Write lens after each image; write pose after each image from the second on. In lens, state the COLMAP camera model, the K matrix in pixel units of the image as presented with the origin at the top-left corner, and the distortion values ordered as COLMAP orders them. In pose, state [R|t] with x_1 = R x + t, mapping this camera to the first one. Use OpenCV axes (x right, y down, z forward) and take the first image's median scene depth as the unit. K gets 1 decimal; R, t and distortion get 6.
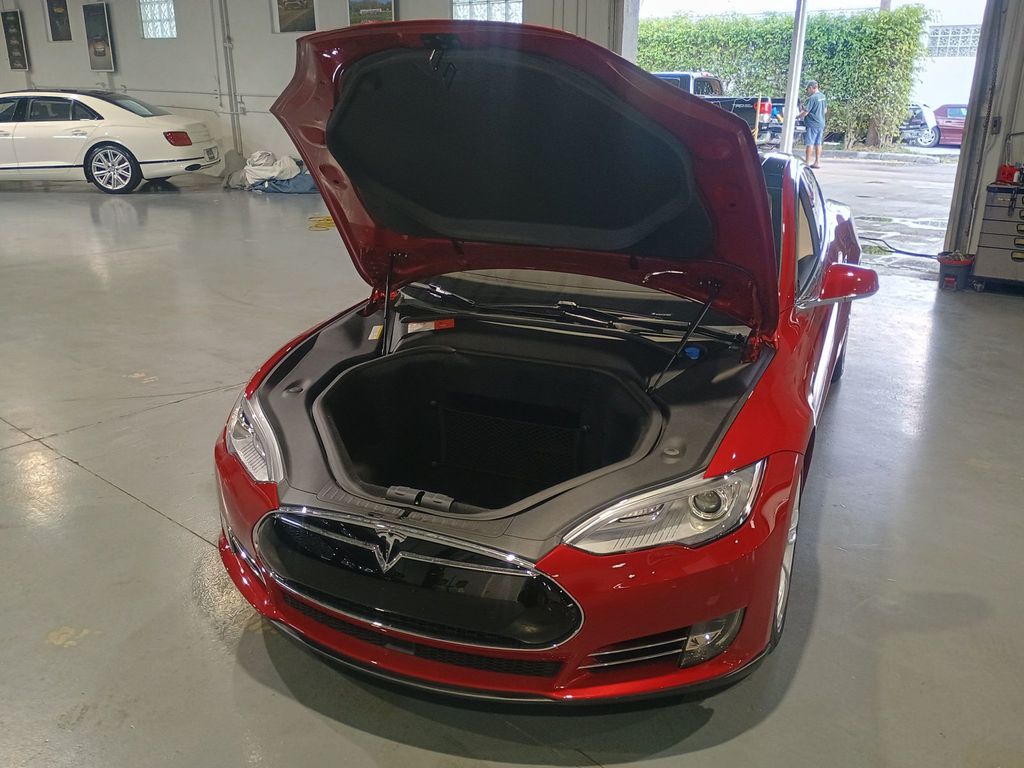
lens RADIAL K [[872.1, 0, 513.1], [0, 872.1, 384.3], [0, 0, 1]] dist [-0.001334, -0.022621]
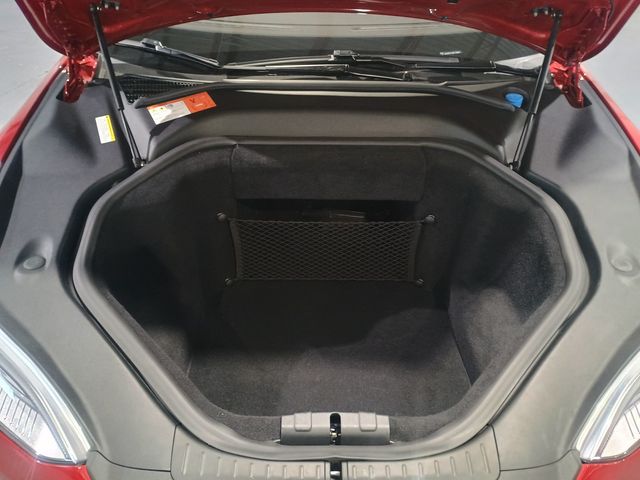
lens RADIAL K [[545.1, 0, 319.0], [0, 545.1, 240.1], [0, 0, 1]] dist [-0.001334, -0.022621]
pose [[0.910957, -0.245920, 0.331180, -0.172070], [0.119772, 0.925958, 0.358129, -0.116679], [-0.394730, -0.286575, 0.872962, 0.528499]]
